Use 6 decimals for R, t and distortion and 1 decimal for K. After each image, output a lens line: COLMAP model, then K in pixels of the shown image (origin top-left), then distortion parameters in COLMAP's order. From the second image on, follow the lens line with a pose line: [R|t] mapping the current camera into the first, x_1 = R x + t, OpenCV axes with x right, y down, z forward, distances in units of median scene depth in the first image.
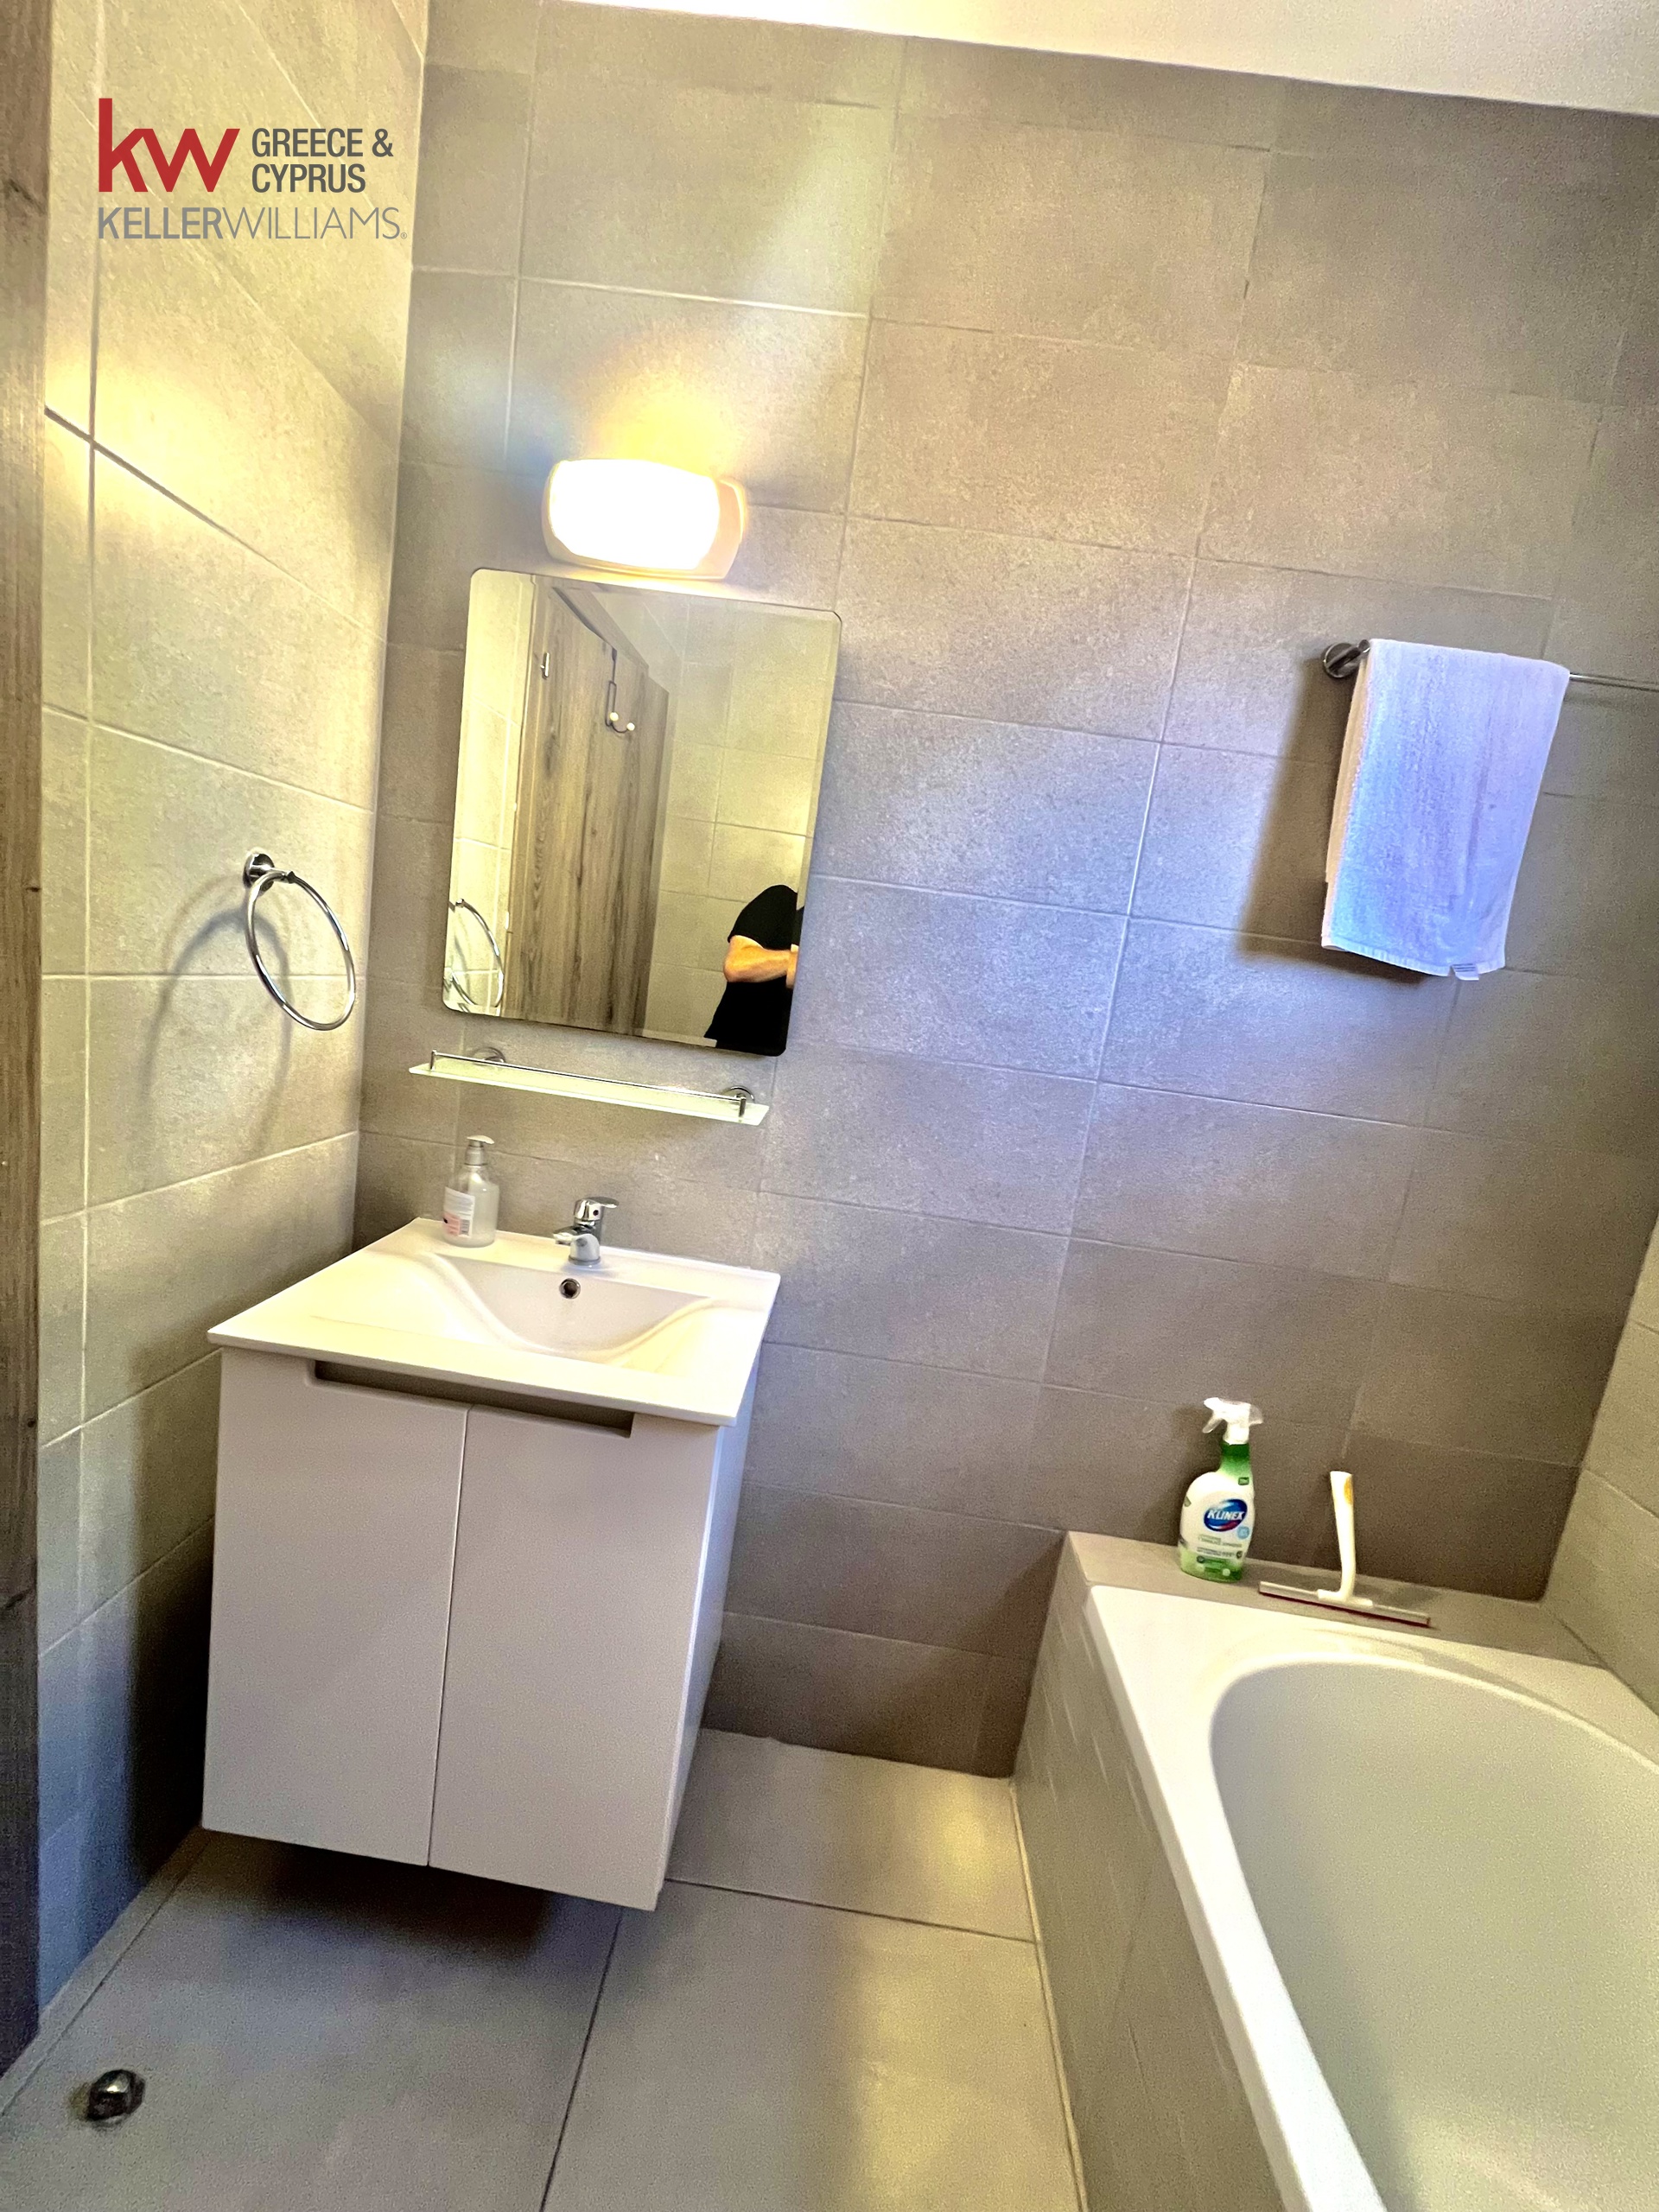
lens RADIAL K [[879.1, 0, 827.7], [0, 879.1, 1105.6], [0, 0, 1]] dist [-0.002542, -0.000734]
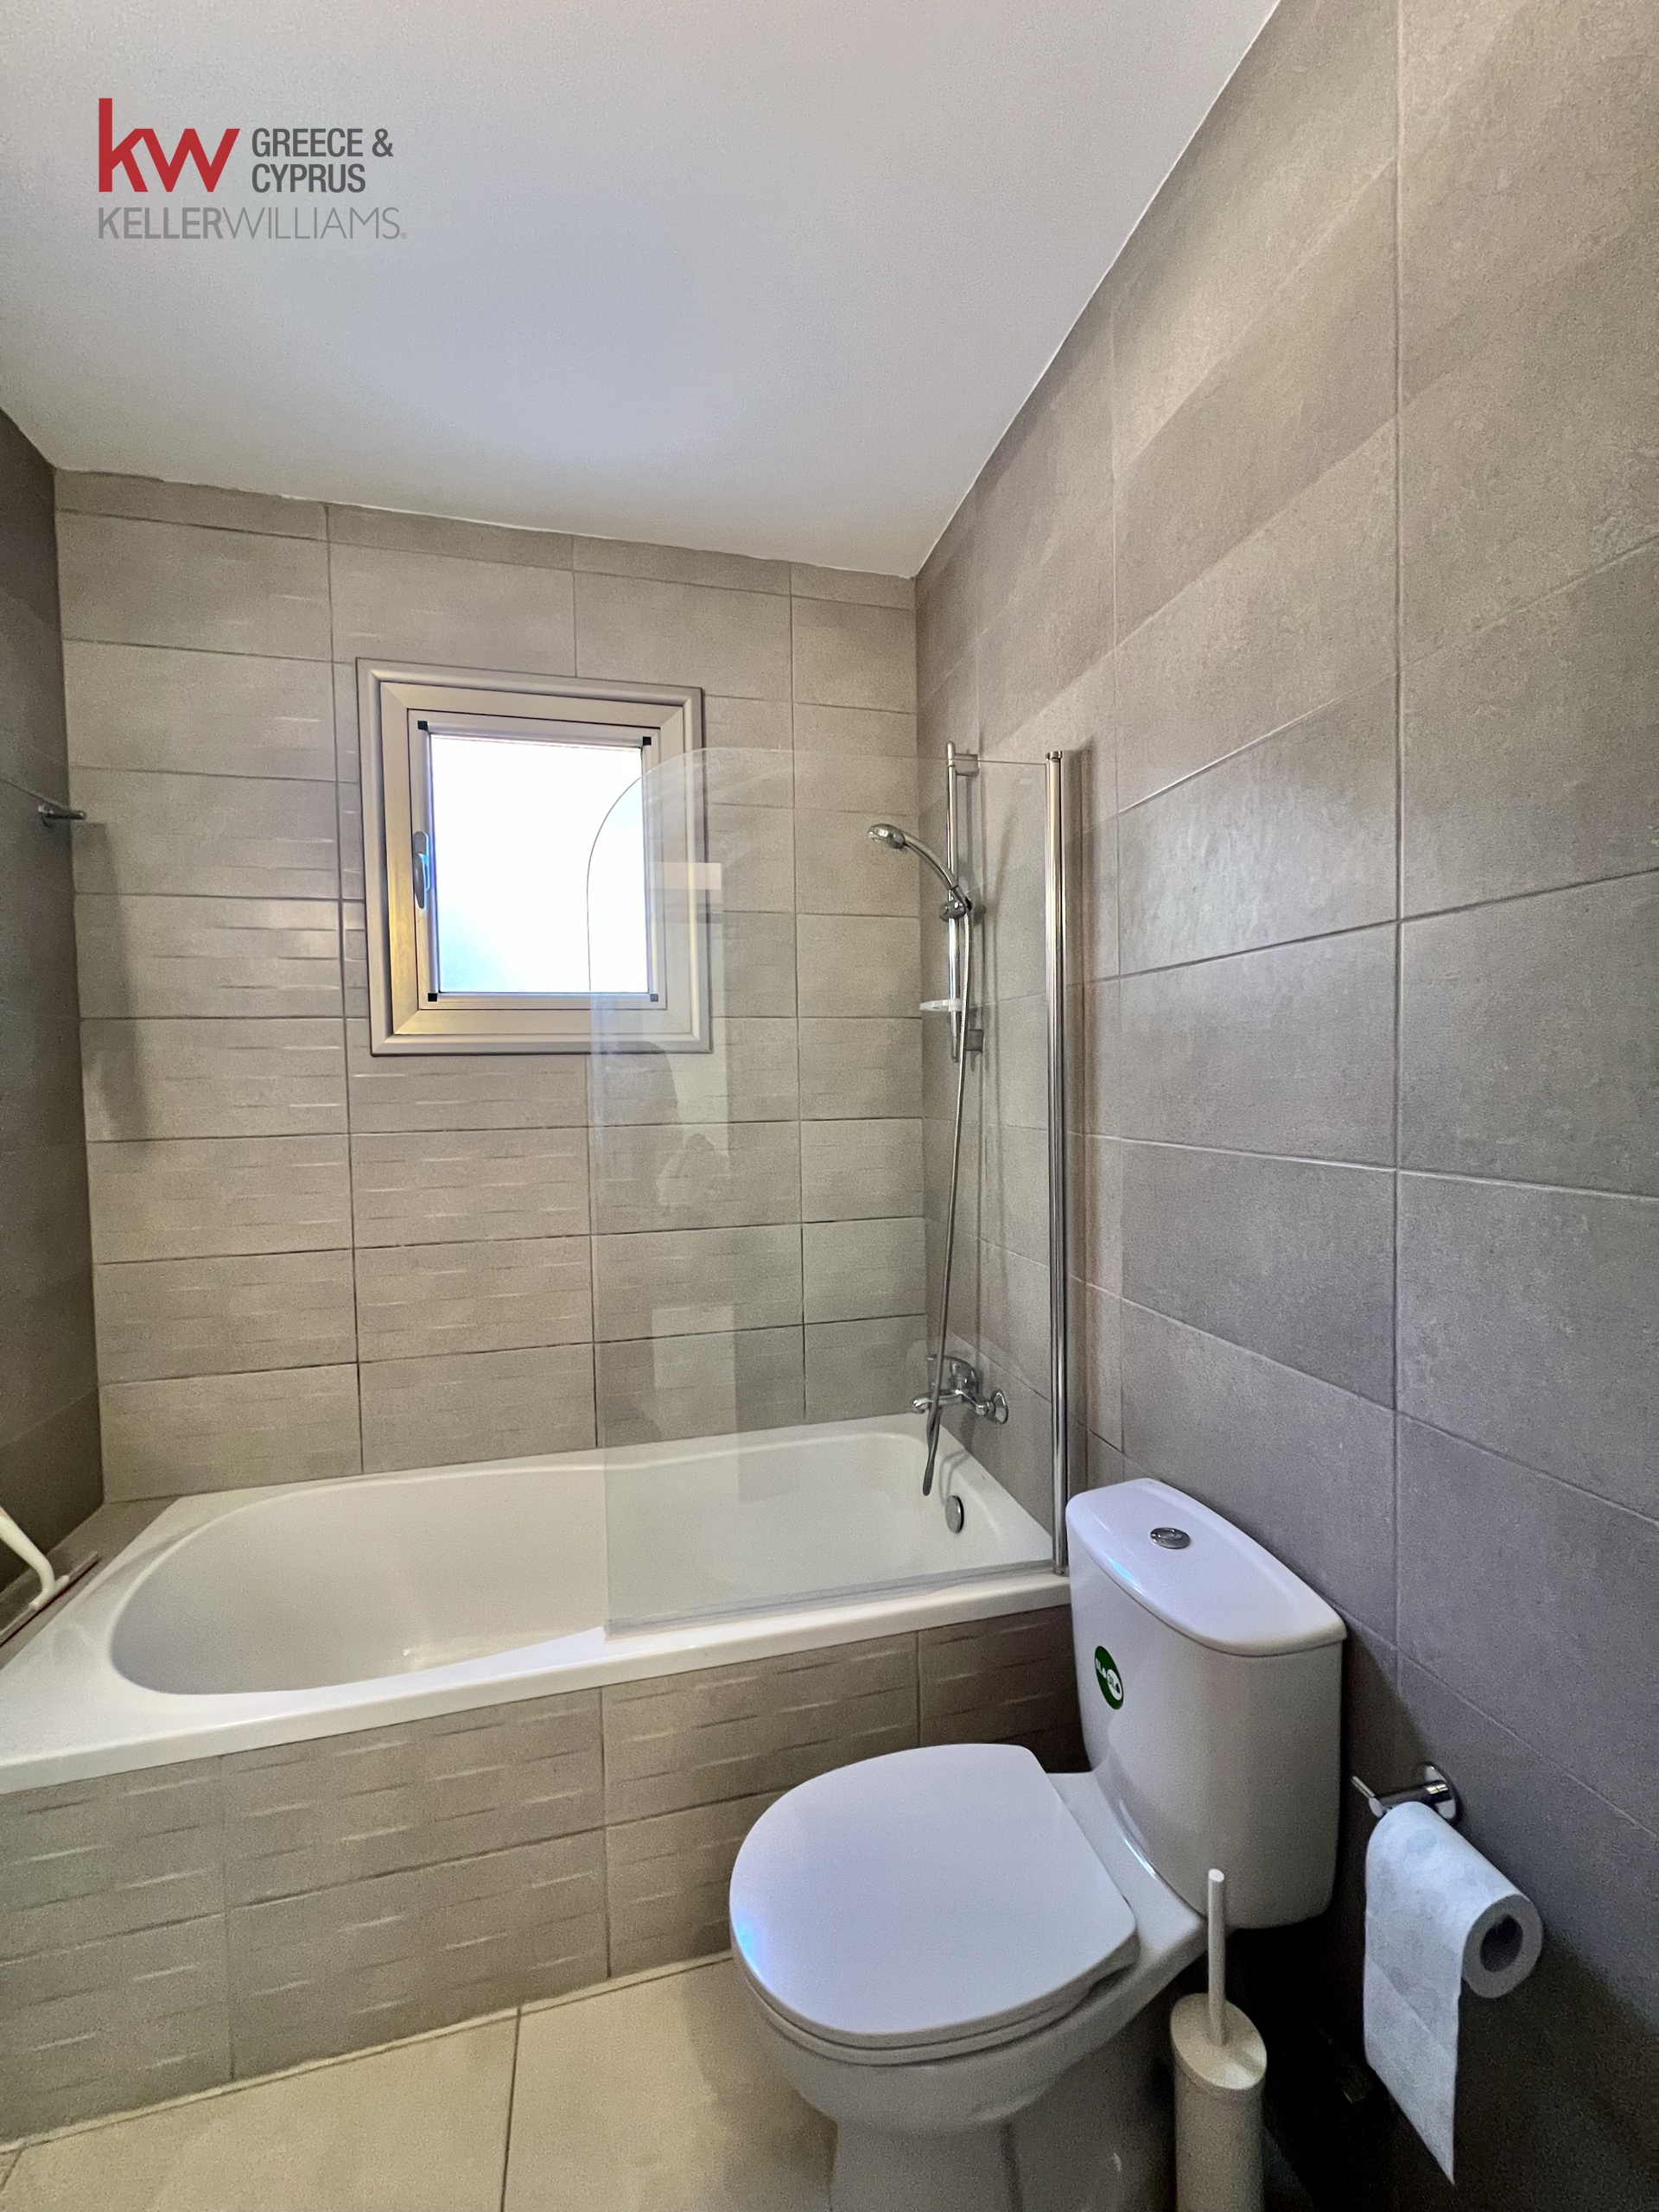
lens RADIAL K [[879.1, 0, 829.1], [0, 879.1, 1107.1], [0, 0, 1]] dist [-0.002542, -0.000734]
pose [[-0.296770, -0.166213, 0.940373, -0.613451], [0.125690, 0.969370, 0.211005, -0.124698], [-0.946641, 0.180815, -0.266789, 0.266770]]
